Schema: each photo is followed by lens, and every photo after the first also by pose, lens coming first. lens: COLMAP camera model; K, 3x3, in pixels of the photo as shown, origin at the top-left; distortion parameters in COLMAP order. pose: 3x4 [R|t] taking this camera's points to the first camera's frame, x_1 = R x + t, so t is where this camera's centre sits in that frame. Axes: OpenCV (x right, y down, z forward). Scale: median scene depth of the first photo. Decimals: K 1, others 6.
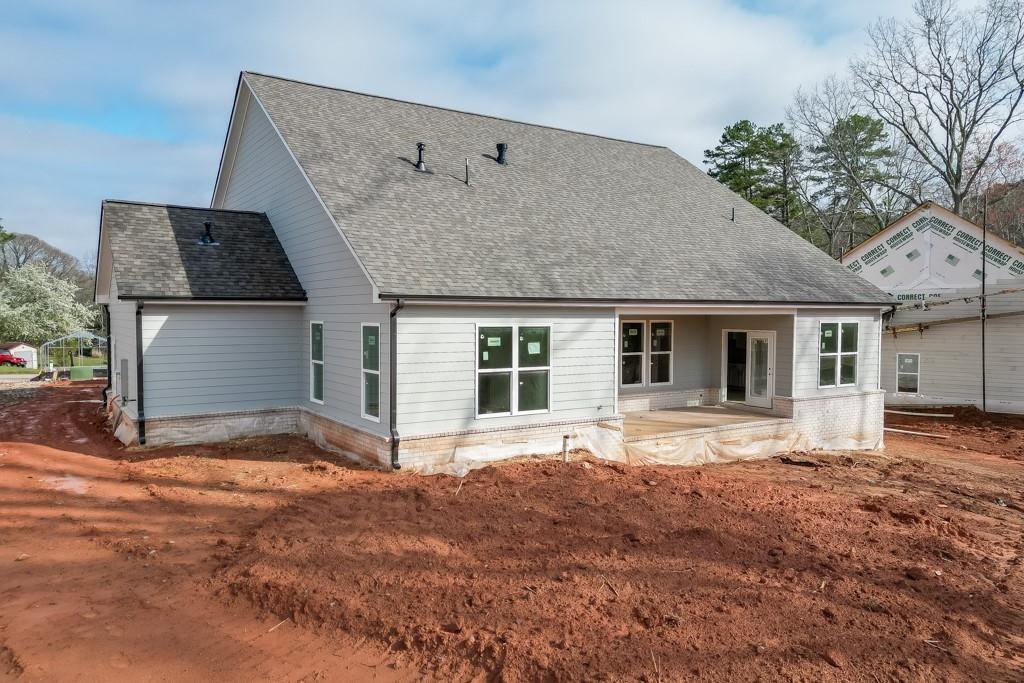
lens RADIAL K [[735.1, 0, 512.8], [0, 735.1, 357.4], [0, 0, 1]] dist [0.090247, -0.103889]
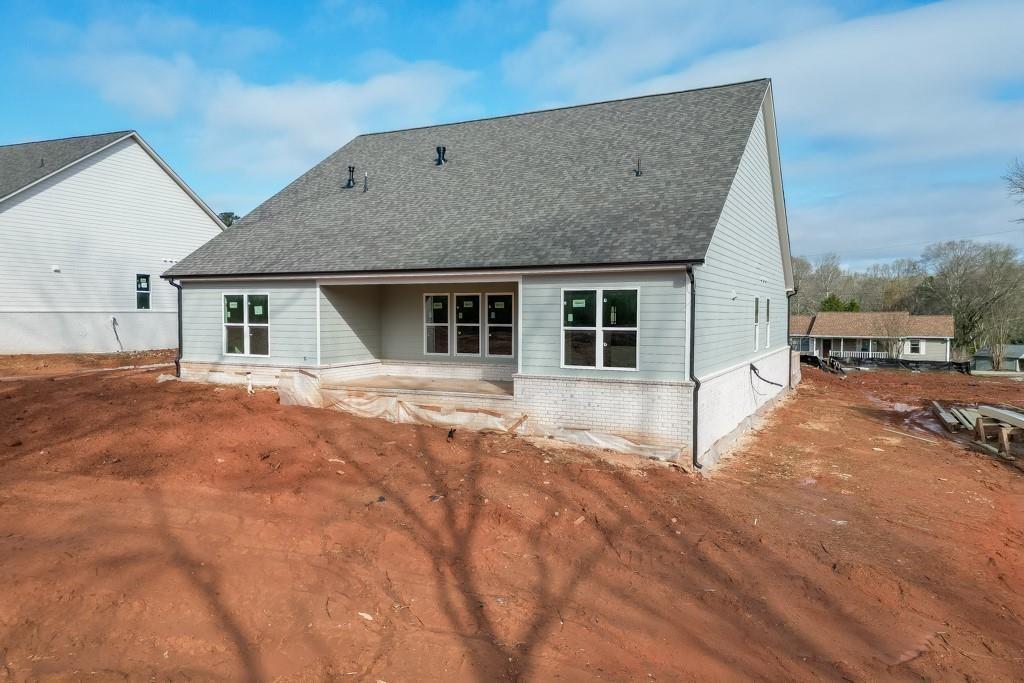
lens RADIAL K [[735.1, 0, 512.8], [0, 735.1, 357.4], [0, 0, 1]] dist [0.090247, -0.103889]
pose [[0.495142, 0.049261, -0.867414, 1.439697], [-0.052086, 0.998279, 0.026960, 0.013253], [0.867249, 0.031831, 0.496856, 0.686398]]
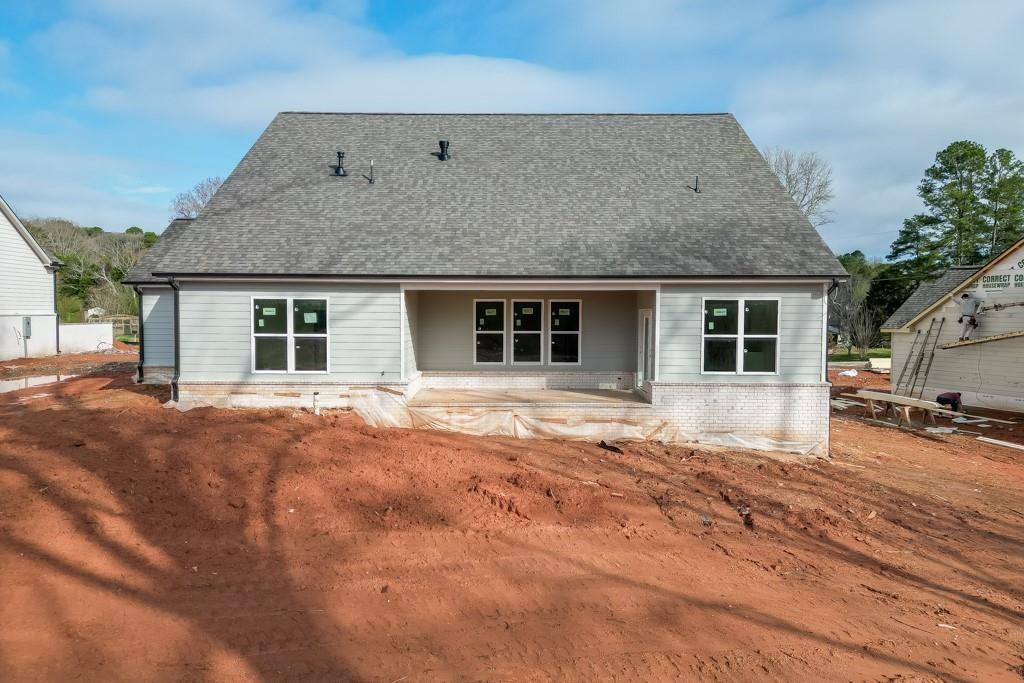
lens RADIAL K [[735.1, 0, 512.8], [0, 735.1, 357.4], [0, 0, 1]] dist [0.090247, -0.103889]
pose [[0.834329, 0.032382, -0.550315, 0.914015], [-0.033394, 0.999409, 0.008179, 0.028953], [0.550255, 0.011554, 0.834917, 0.177930]]
